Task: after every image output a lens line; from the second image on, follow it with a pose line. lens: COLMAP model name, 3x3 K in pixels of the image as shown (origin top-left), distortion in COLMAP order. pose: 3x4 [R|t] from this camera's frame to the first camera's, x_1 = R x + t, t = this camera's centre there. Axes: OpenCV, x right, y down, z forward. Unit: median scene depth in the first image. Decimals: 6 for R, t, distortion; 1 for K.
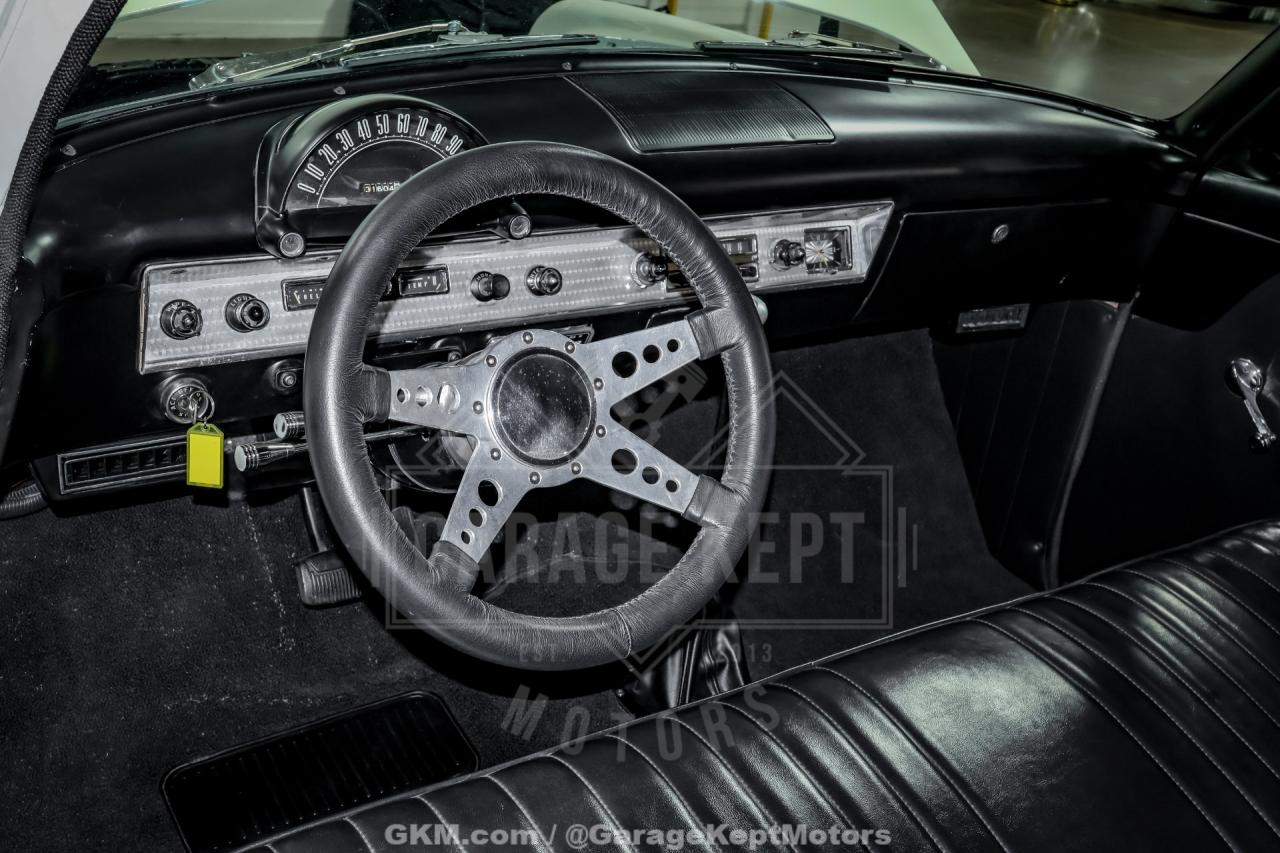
lens RADIAL K [[1562.9, 0, 639.9], [0, 1562.9, 432.2], [0, 0, 1]] dist [0.060717, 0.000000]
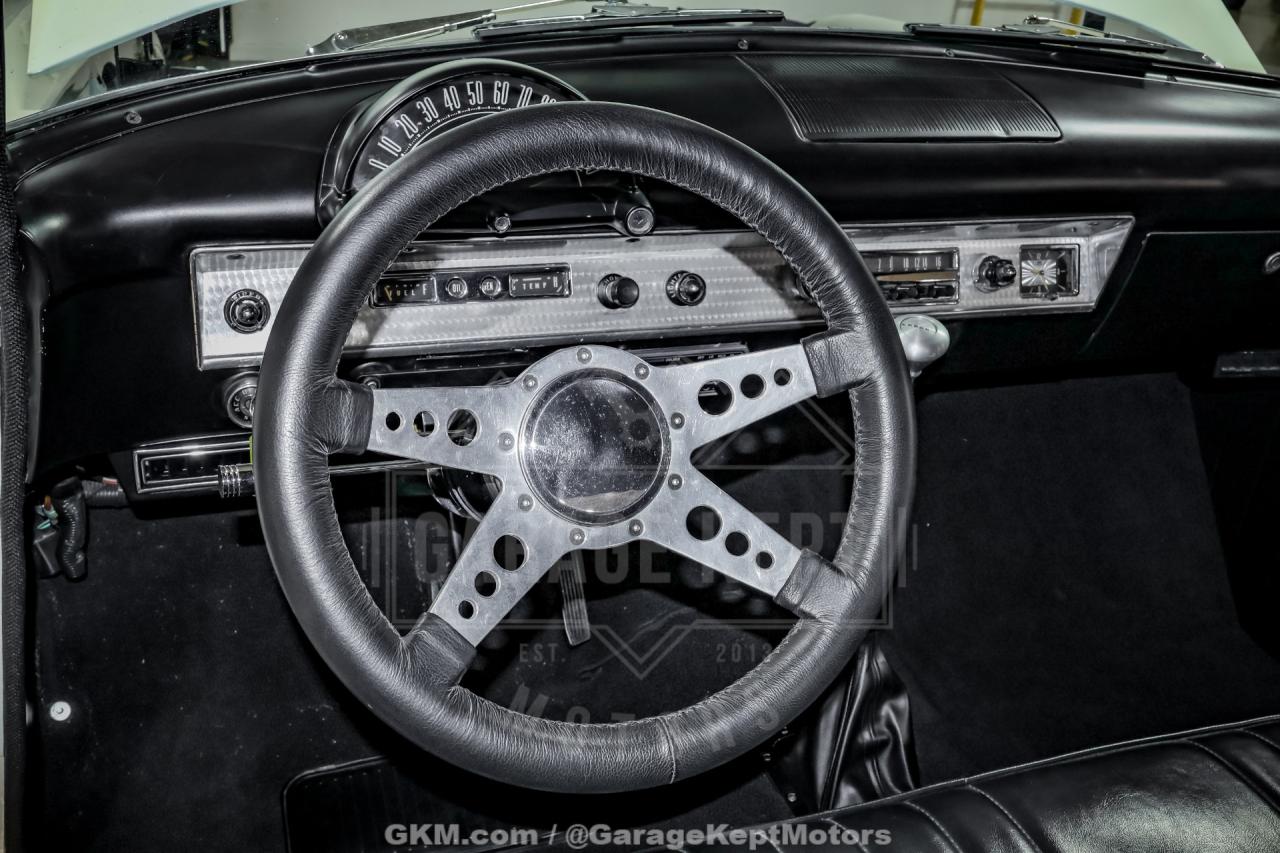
lens RADIAL K [[1280.1, 0, 640.2], [0, 1280.1, 428.6], [0, 0, 1]] dist [-0.008482, 0.000000]
pose [[0.966883, 0.075299, -0.243858, 0.103589], [-0.073969, 0.997153, 0.014621, -0.032528], [0.244265, 0.003901, 0.969701, 0.353961]]
